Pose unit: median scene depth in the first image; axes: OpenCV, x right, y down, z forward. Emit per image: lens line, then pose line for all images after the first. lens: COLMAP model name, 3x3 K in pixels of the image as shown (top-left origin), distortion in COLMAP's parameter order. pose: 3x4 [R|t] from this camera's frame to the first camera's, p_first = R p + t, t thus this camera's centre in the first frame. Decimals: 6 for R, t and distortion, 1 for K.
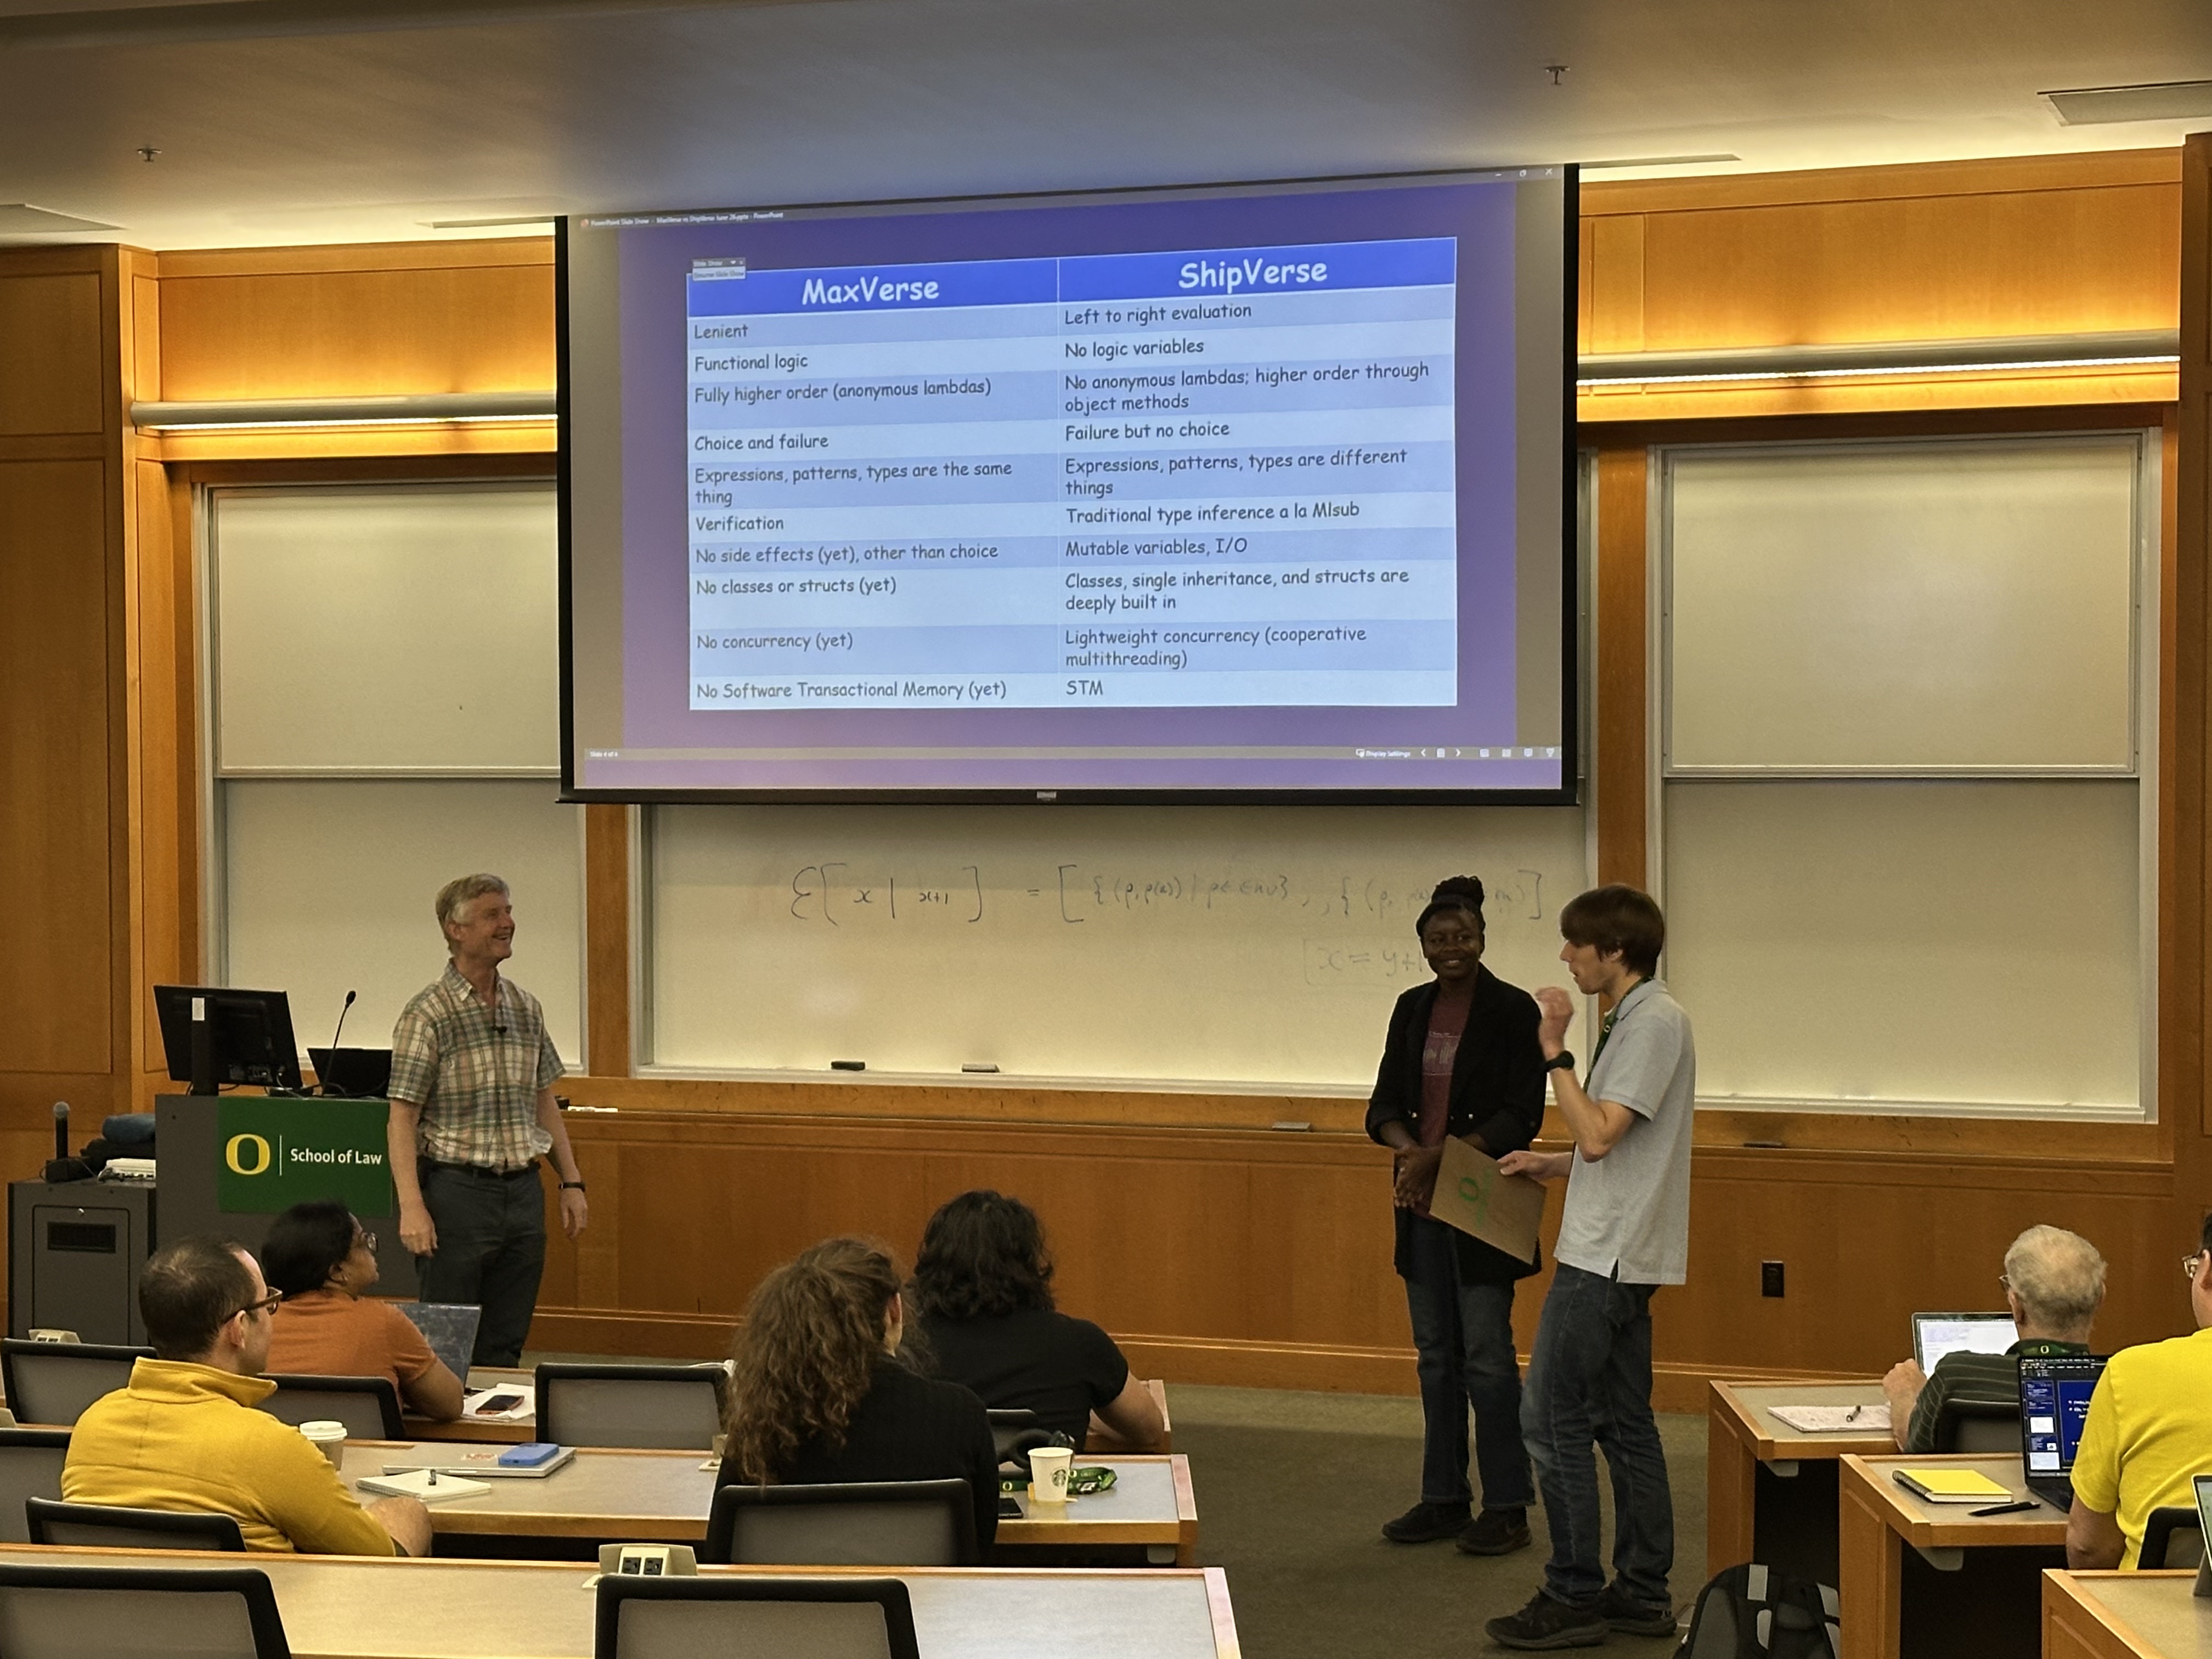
lens RADIAL K [[4180.1, 0, 1111.8], [0, 4180.1, 837.3], [0, 0, 1]] dist [0.187132, 0.045736]
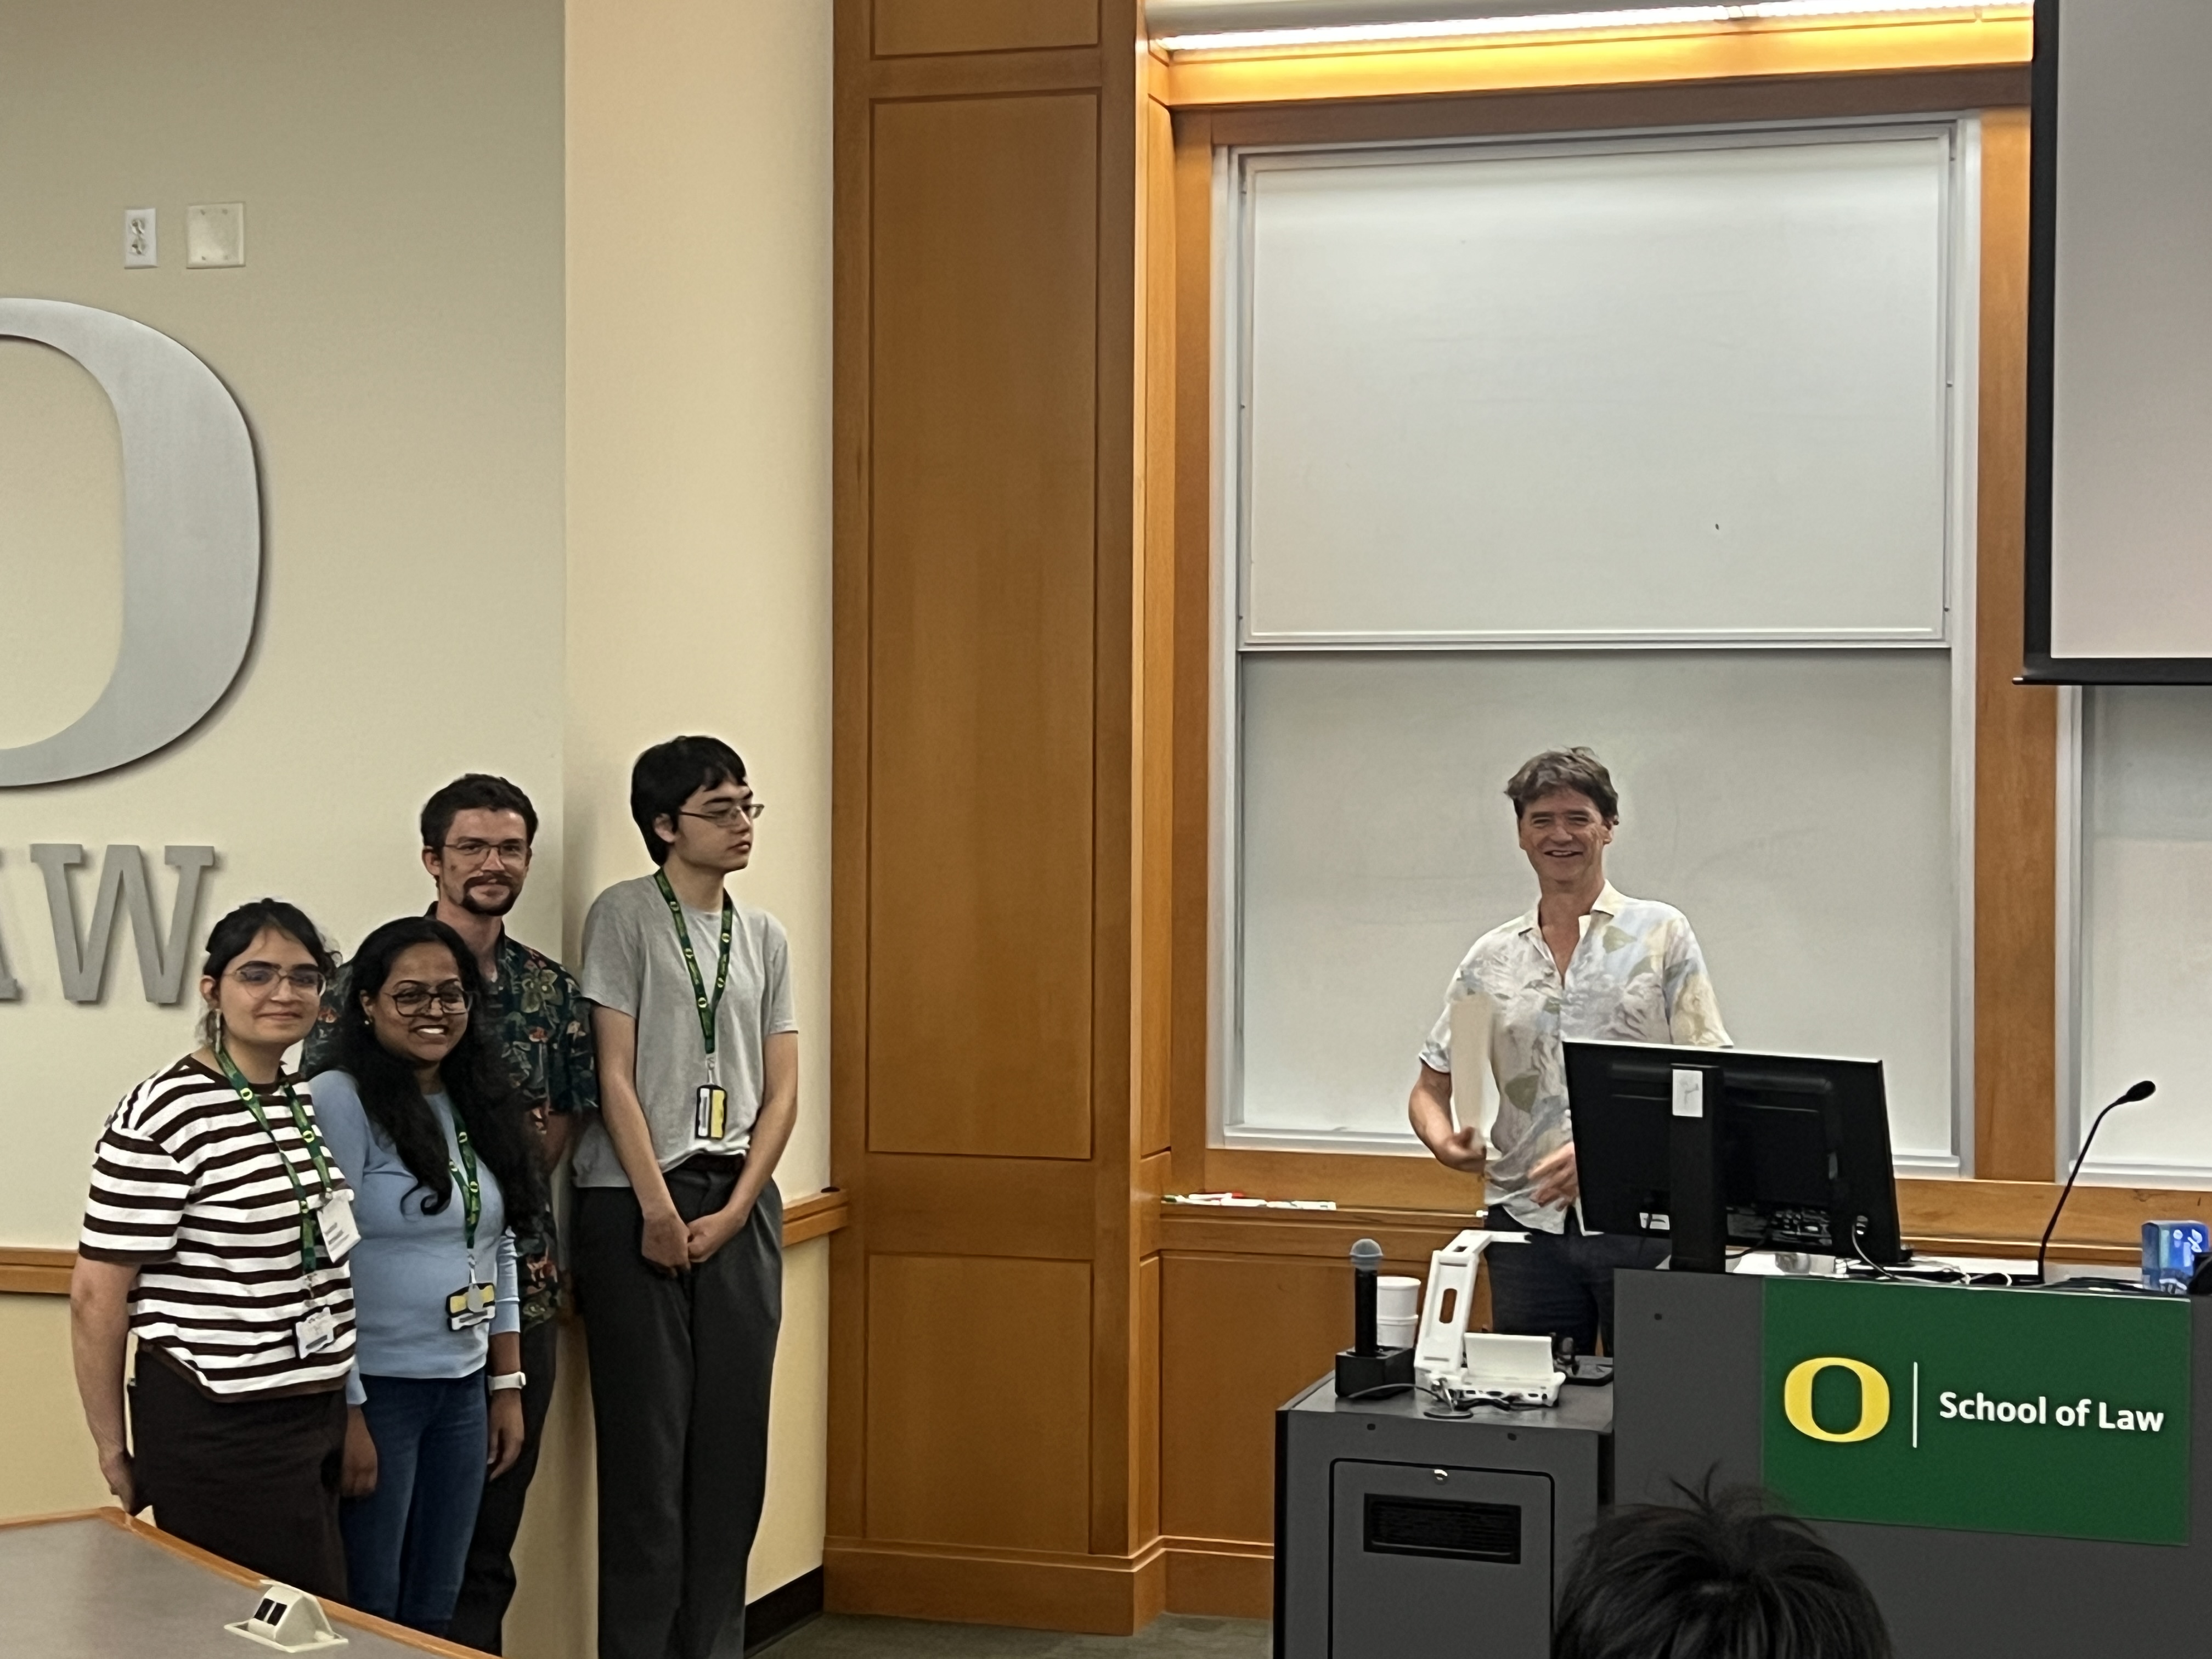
lens RADIAL K [[3824.0, 0, 995.9], [0, 3824.0, 798.2], [0, 0, 1]] dist [0.071922, -0.381869]
pose [[0.999700, 0.004718, 0.024015, -0.307242], [-0.004809, 0.999981, 0.003747, 0.005365], [-0.023997, -0.003862, 0.999705, 0.557852]]
